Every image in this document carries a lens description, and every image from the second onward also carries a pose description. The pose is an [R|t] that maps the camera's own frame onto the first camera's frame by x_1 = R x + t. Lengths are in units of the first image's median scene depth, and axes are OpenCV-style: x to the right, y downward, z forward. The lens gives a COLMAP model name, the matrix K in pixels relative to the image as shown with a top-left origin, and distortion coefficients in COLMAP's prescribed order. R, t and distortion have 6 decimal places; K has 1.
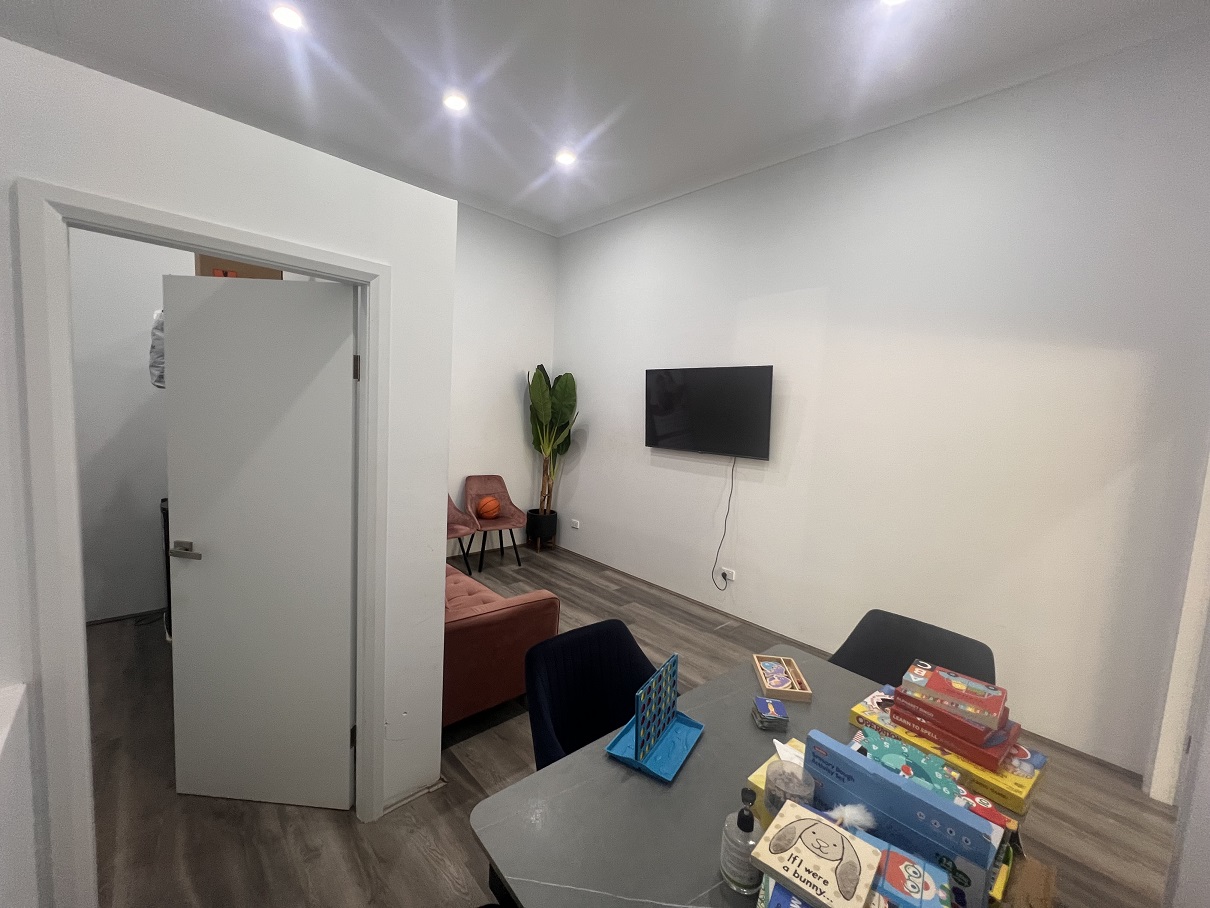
lens RADIAL K [[483.8, 0, 605.8], [0, 483.8, 458.7], [0, 0, 1]] dist [-0.002712, -0.000351]
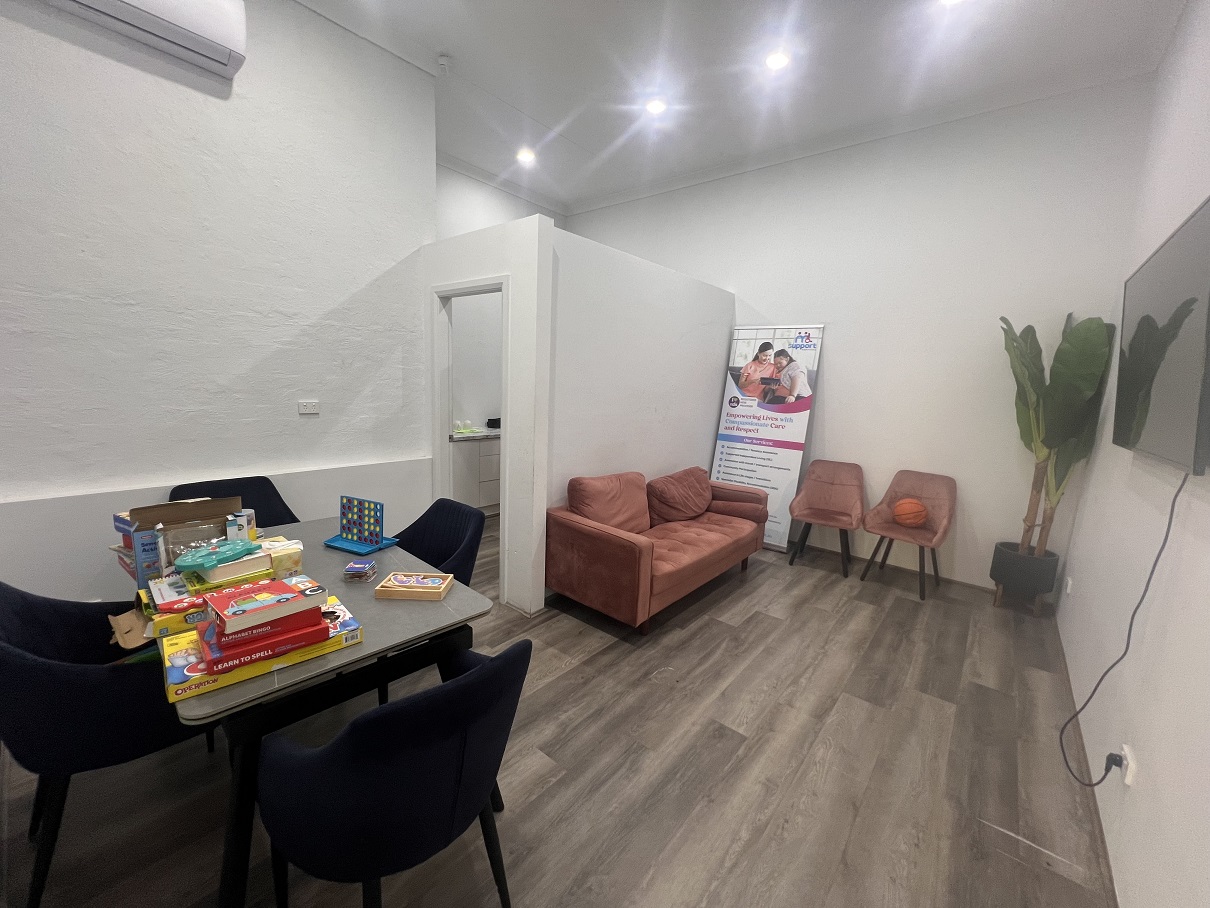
lens RADIAL K [[483.8, 0, 599.4], [0, 483.8, 453.6], [0, 0, 1]] dist [-0.002712, -0.000351]
pose [[0.116197, 0.100027, -0.988177, 0.511606], [-0.138279, 0.986856, 0.083633, 0.014199], [0.983553, 0.126926, 0.128501, 0.450001]]
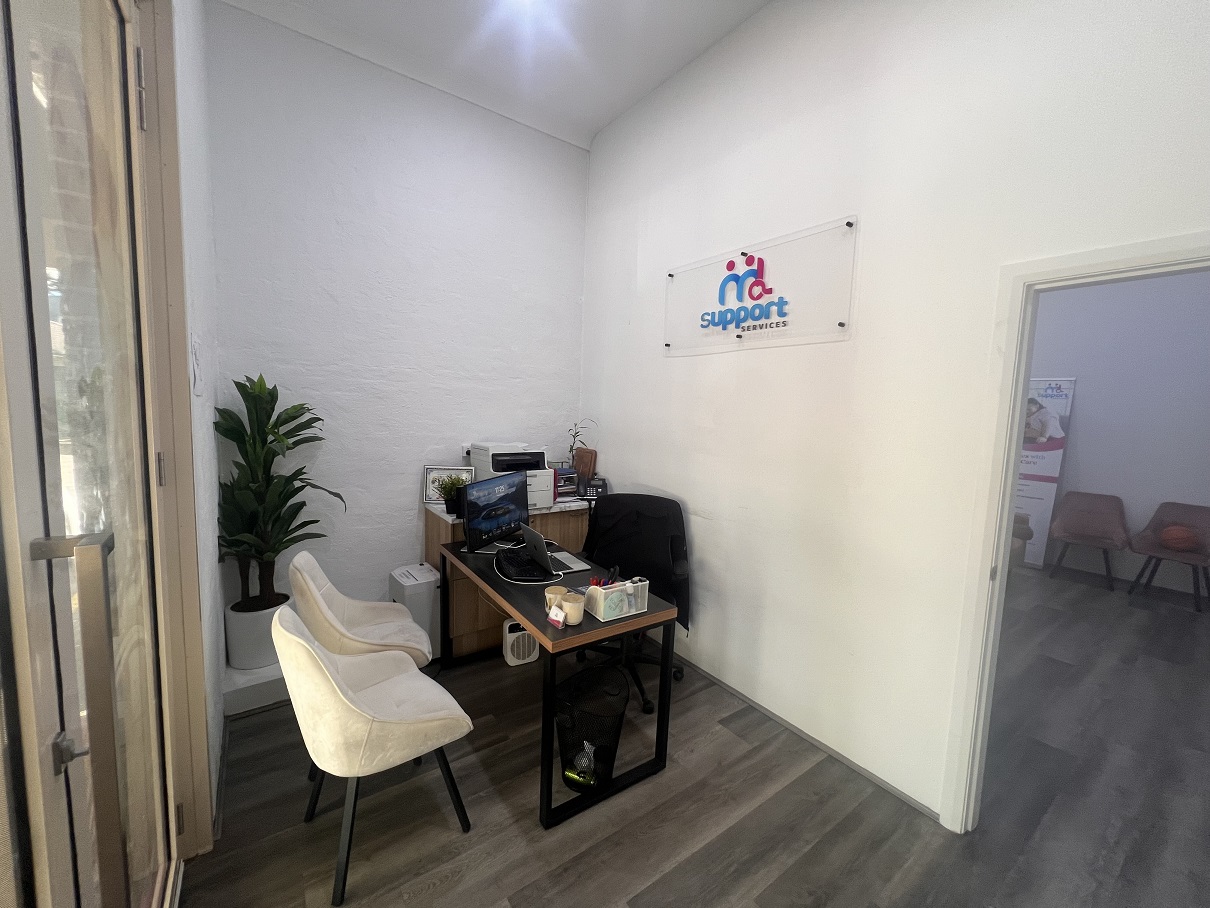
lens RADIAL K [[483.8, 0, 609.1], [0, 483.8, 450.8], [0, 0, 1]] dist [-0.002712, -0.000351]
pose [[-0.129240, 0.021576, -0.991379, 0.875560], [-0.148005, 0.988145, 0.040800, 0.068558], [0.980506, 0.152002, -0.124514, 0.056824]]
